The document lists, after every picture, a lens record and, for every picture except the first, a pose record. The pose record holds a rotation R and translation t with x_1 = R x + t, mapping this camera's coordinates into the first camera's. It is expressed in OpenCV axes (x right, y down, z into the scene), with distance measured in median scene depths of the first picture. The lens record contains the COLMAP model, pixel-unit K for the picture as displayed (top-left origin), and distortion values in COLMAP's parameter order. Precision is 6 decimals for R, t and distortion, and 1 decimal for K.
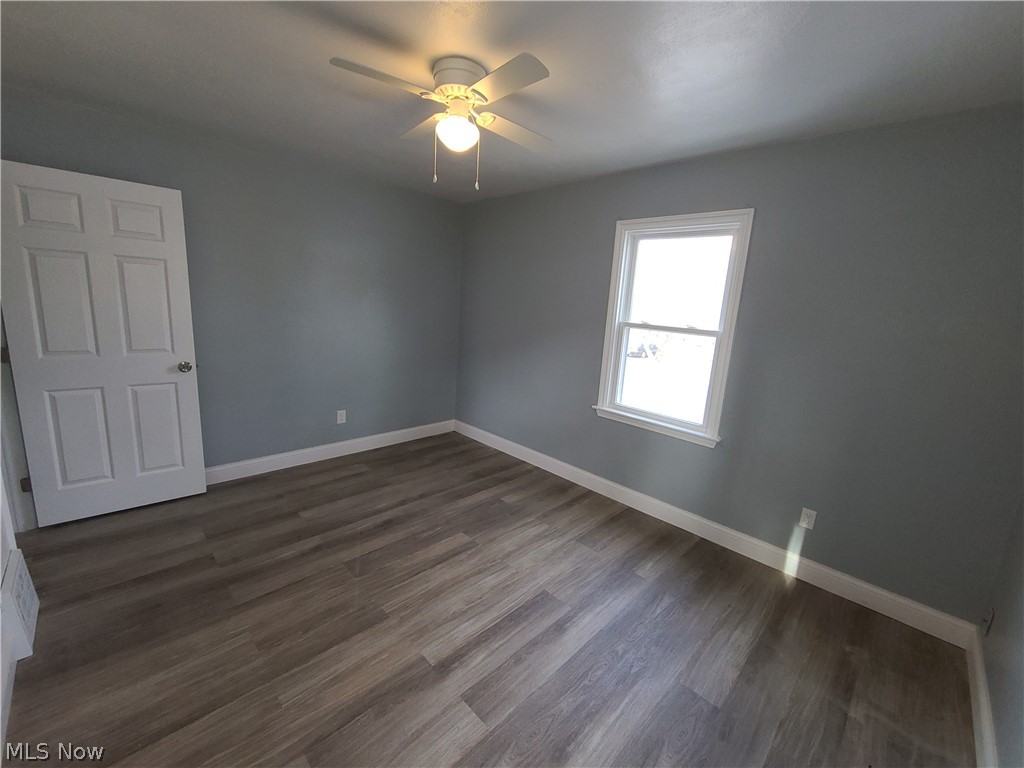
lens RADIAL K [[420.6, 0, 516.7], [0, 420.6, 381.1], [0, 0, 1]] dist [0.001041, -0.001783]
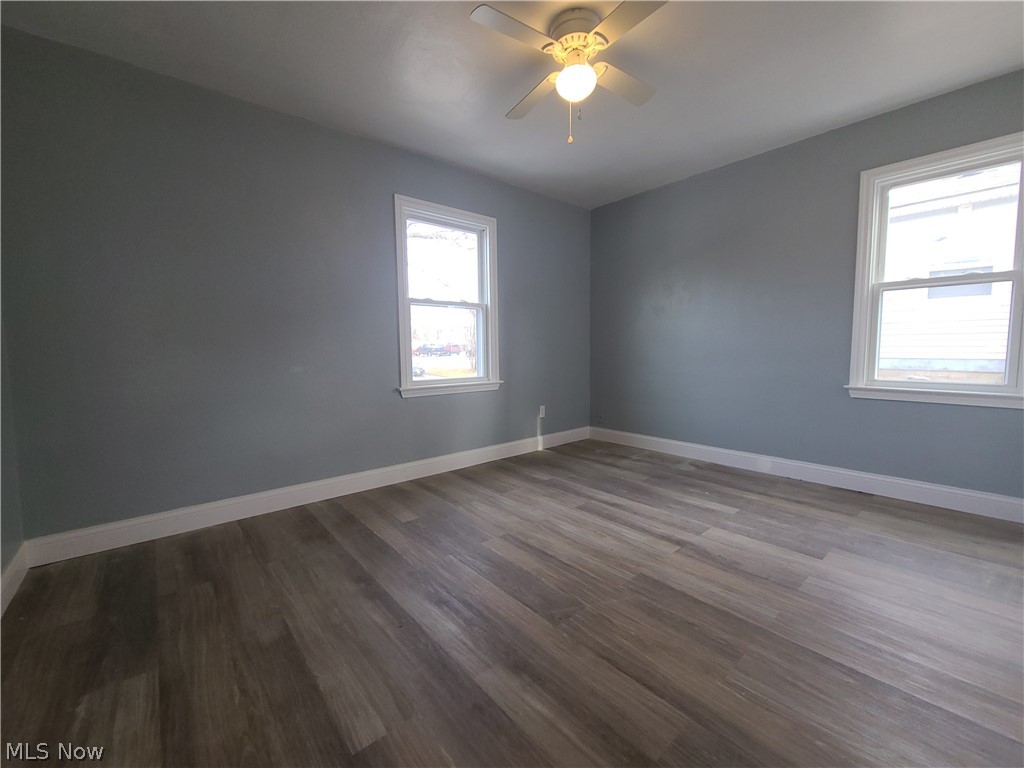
lens RADIAL K [[420.6, 0, 516.9], [0, 420.6, 385.9], [0, 0, 1]] dist [0.001041, -0.001783]
pose [[0.068367, -0.148897, 0.986487, -0.948836], [0.208161, 0.969166, 0.131856, -0.020908], [-0.975702, 0.196334, 0.097253, 0.876223]]
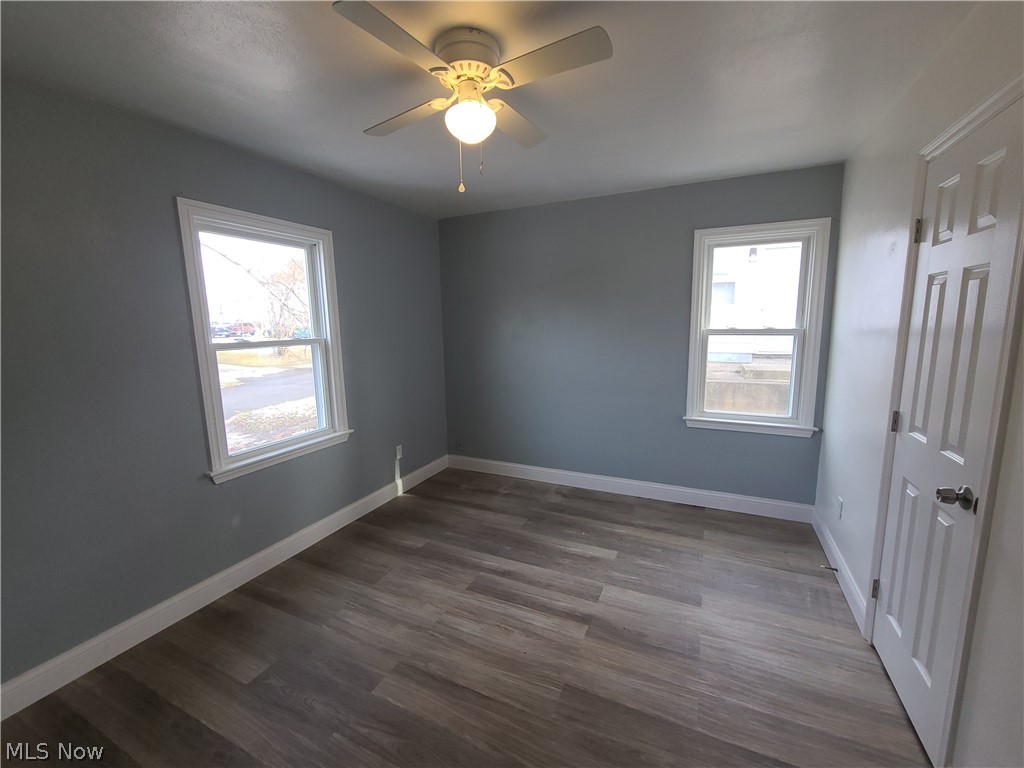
lens RADIAL K [[420.6, 0, 518.7], [0, 420.6, 384.9], [0, 0, 1]] dist [0.001041, -0.001783]
pose [[-0.350417, -0.198173, 0.915388, -0.757239], [0.175546, 0.946141, 0.272031, -0.226070], [-0.919995, 0.256017, -0.296756, 0.950538]]
